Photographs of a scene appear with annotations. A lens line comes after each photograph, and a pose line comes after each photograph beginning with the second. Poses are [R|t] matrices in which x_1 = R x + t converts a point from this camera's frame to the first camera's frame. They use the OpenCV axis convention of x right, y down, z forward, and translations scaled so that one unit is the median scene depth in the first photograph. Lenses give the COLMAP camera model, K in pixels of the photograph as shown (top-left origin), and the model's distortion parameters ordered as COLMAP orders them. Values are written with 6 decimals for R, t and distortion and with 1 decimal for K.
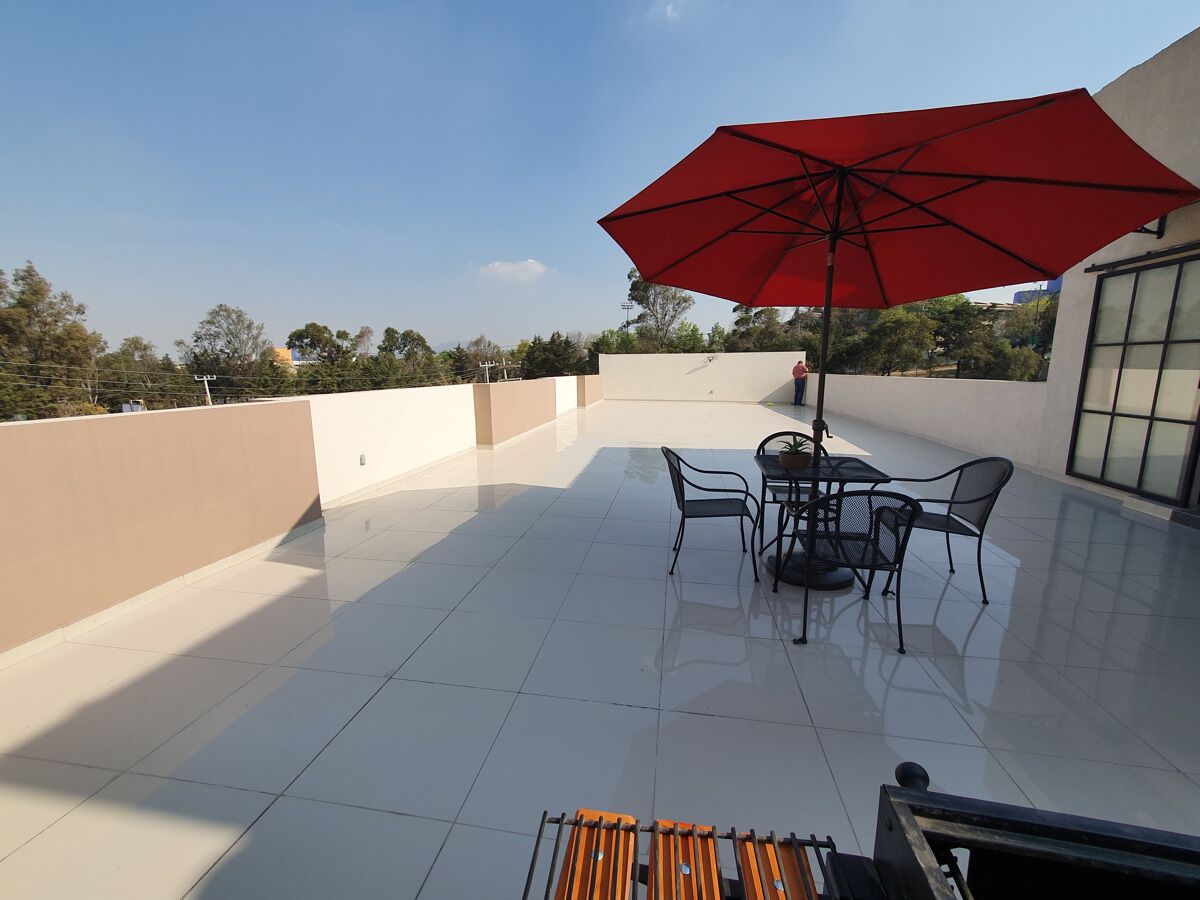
lens RADIAL K [[474.8, 0, 597.1], [0, 474.8, 451.0], [0, 0, 1]] dist [-0.002449, -0.000498]
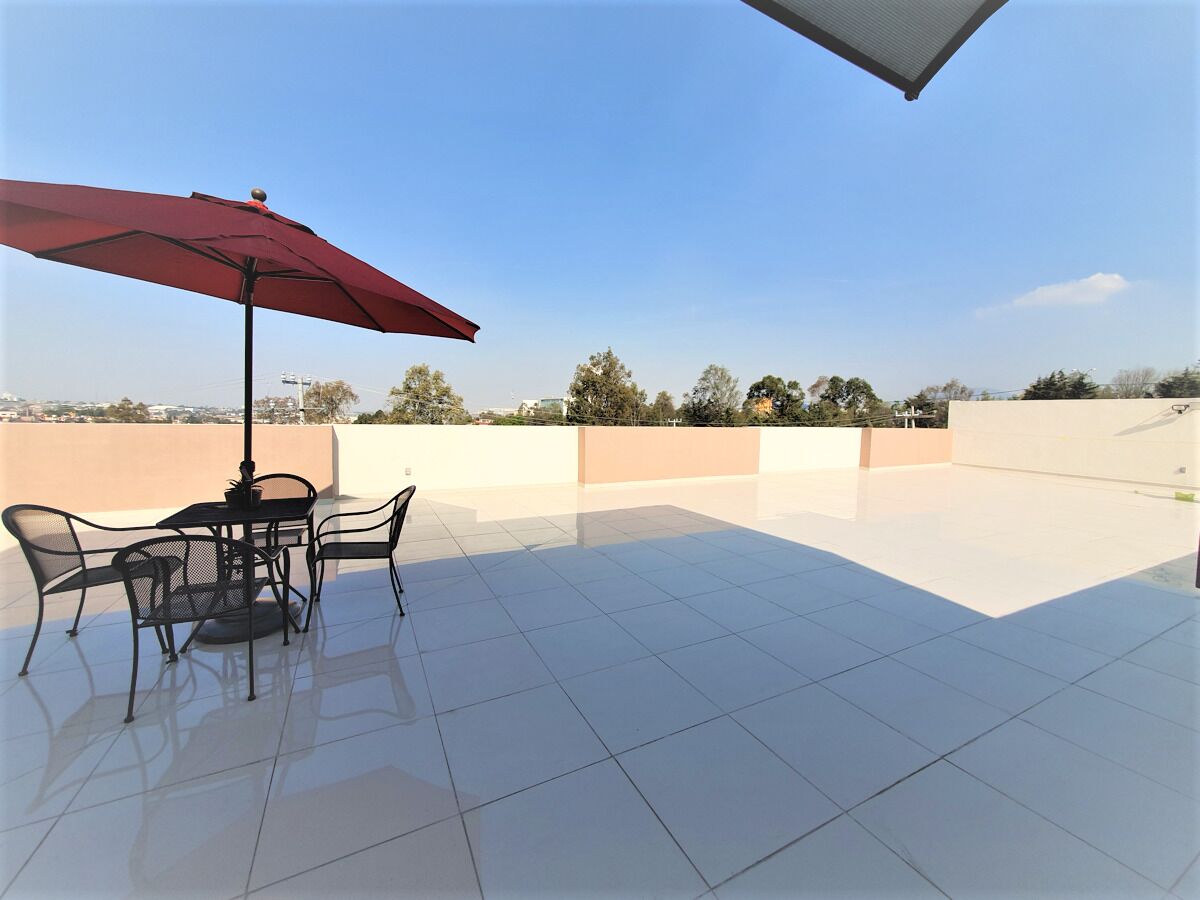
lens RADIAL K [[474.8, 0, 604.5], [0, 474.8, 449.2], [0, 0, 1]] dist [-0.002449, -0.000498]
pose [[0.584767, 0.075594, -0.807671, 0.094237], [-0.158879, 0.987038, -0.022650, -0.009403], [0.795490, 0.141567, 0.589198, 0.047581]]
